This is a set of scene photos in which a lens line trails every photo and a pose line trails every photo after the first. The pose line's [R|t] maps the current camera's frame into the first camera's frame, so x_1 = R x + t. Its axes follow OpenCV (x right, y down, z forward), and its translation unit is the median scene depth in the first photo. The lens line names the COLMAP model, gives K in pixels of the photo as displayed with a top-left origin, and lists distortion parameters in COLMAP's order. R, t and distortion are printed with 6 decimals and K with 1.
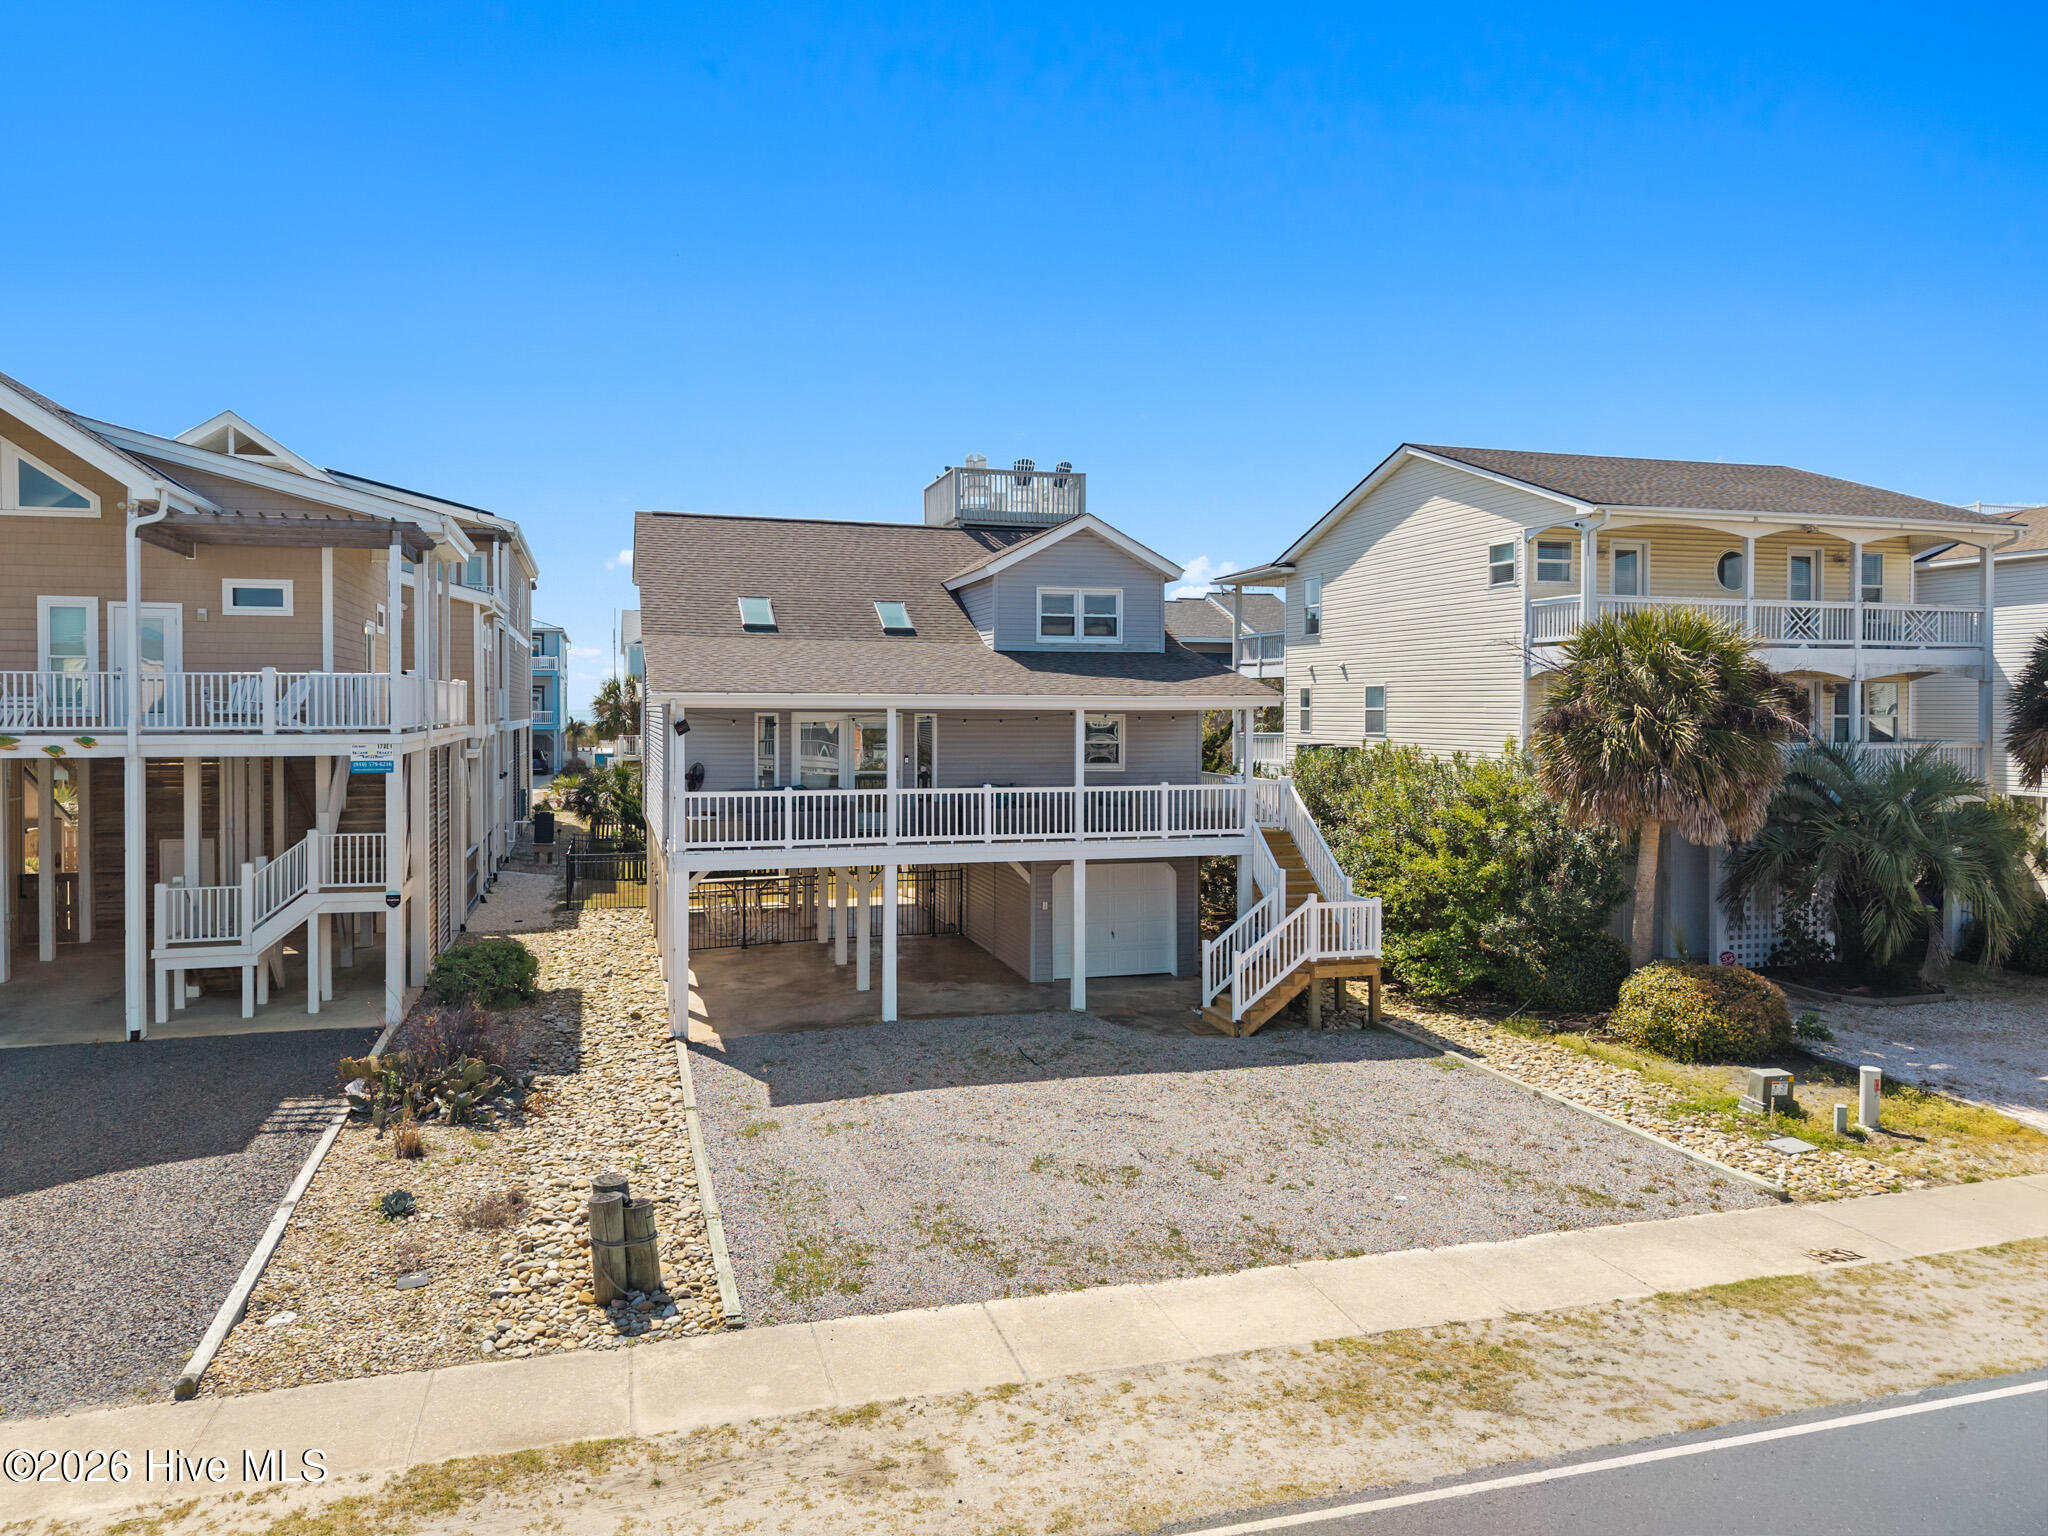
lens RADIAL K [[1355.4, 0, 1004.3], [0, 1355.4, 733.2], [0, 0, 1]] dist [0.016601, -0.023112]
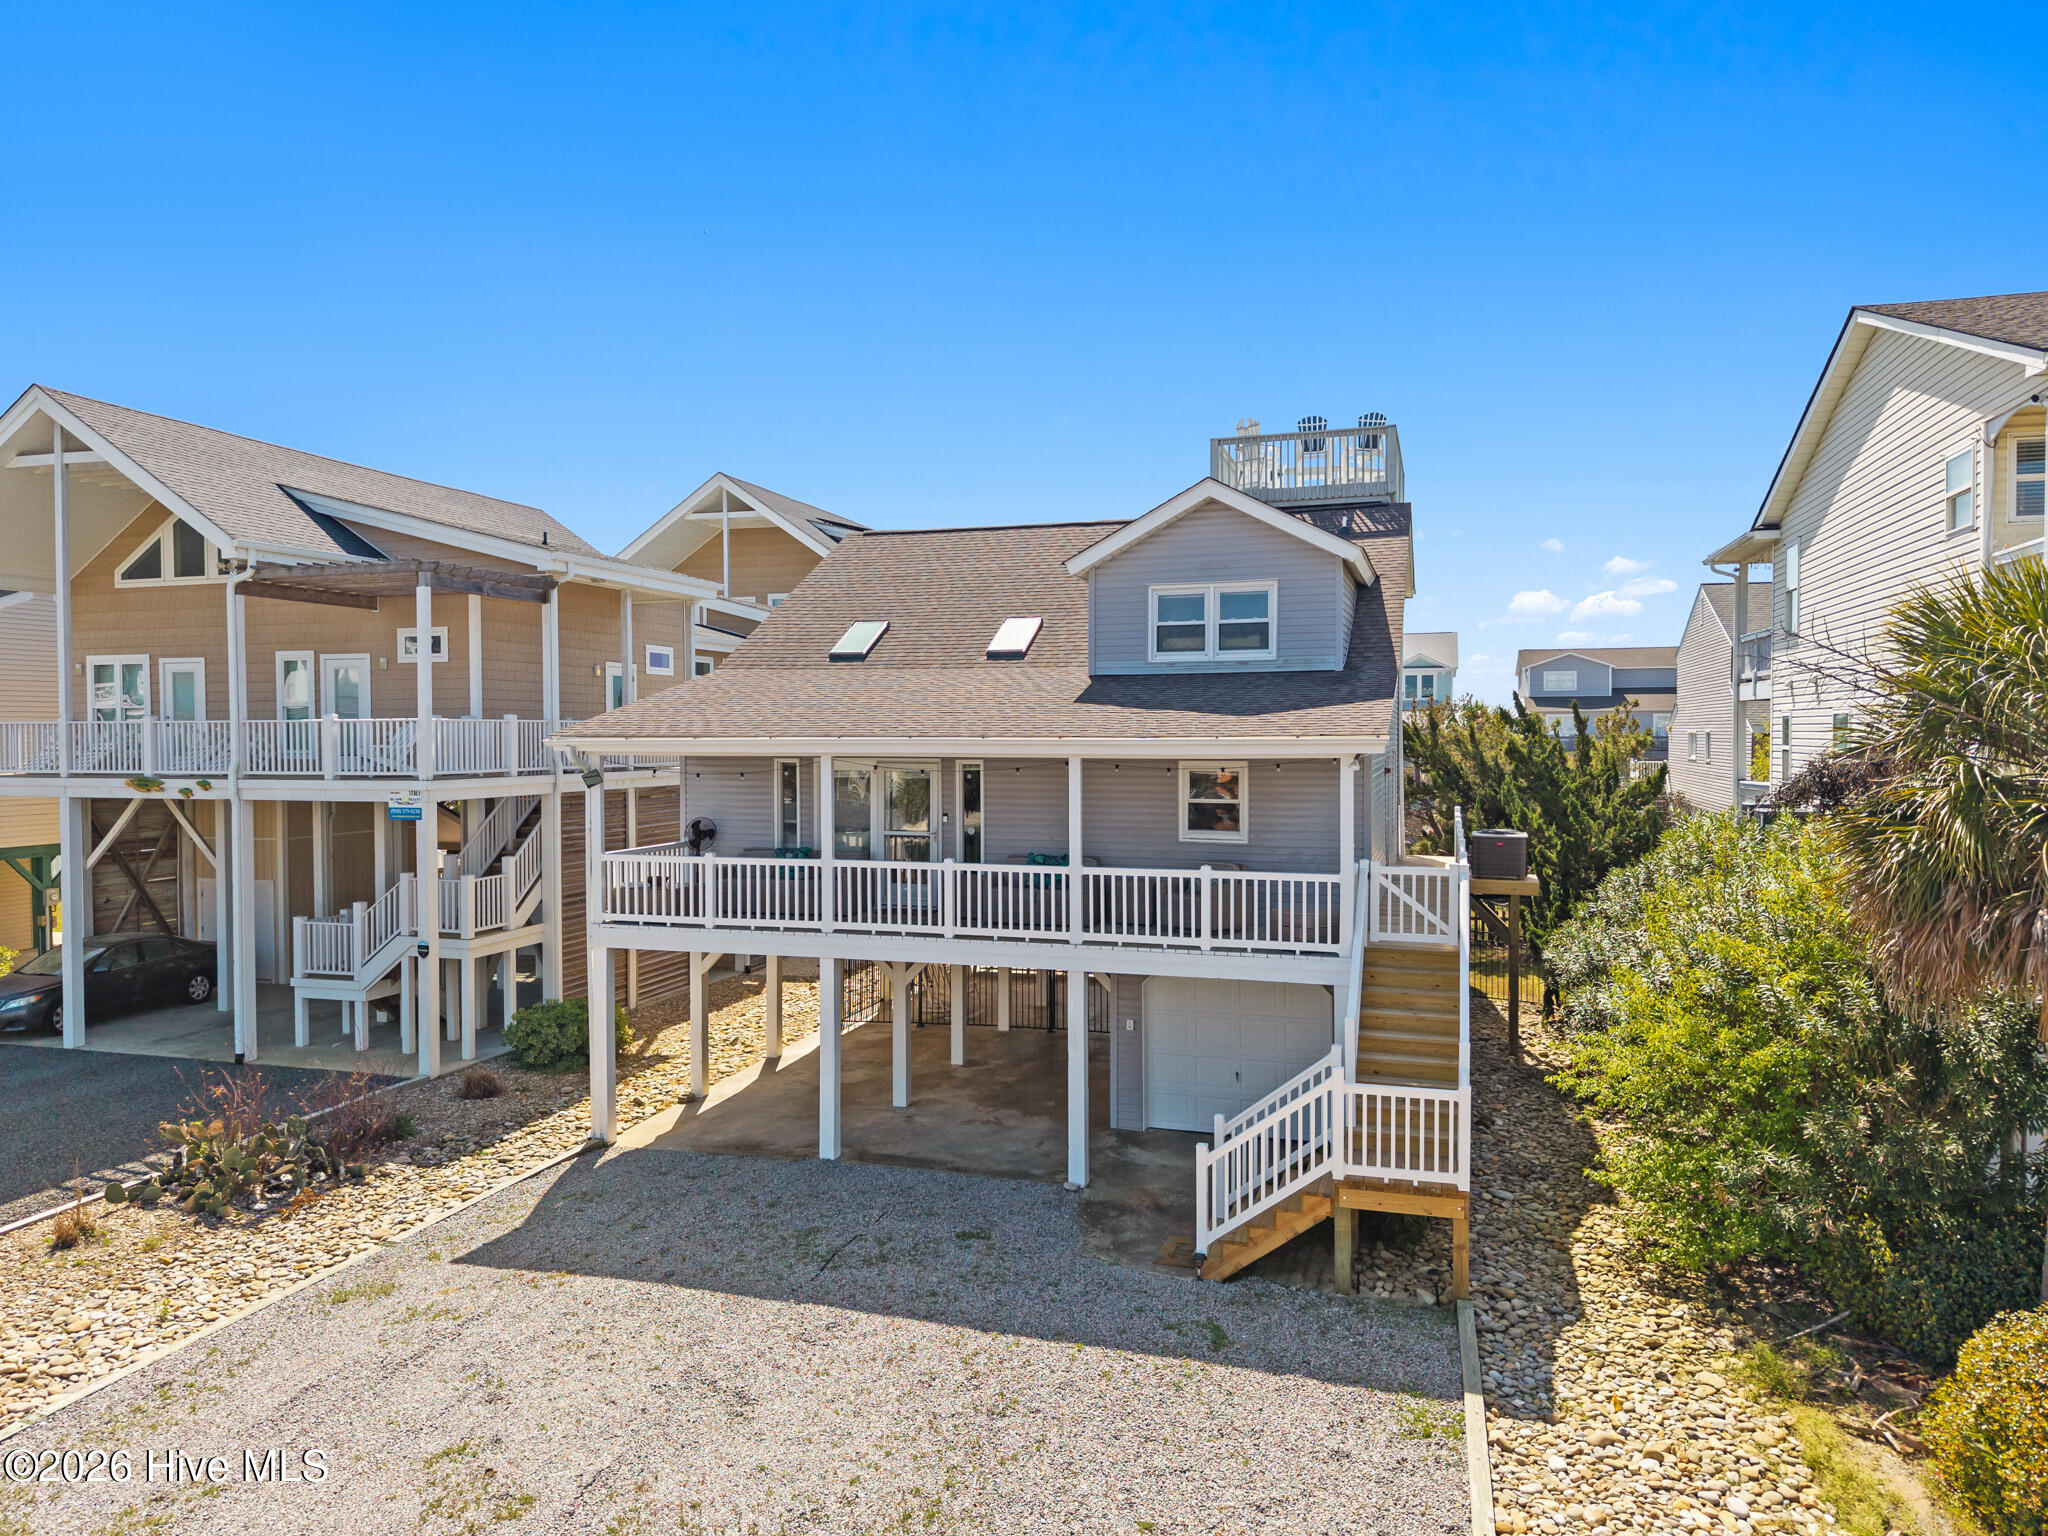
lens RADIAL K [[1355.4, 0, 1018.0], [0, 1355.4, 765.8], [0, 0, 1]] dist [0.016601, -0.023112]
pose [[0.836217, 0.008915, -0.548326, 0.447866], [-0.004774, 0.999948, 0.008977, -0.021063], [0.548377, -0.004889, 0.836217, 0.424899]]
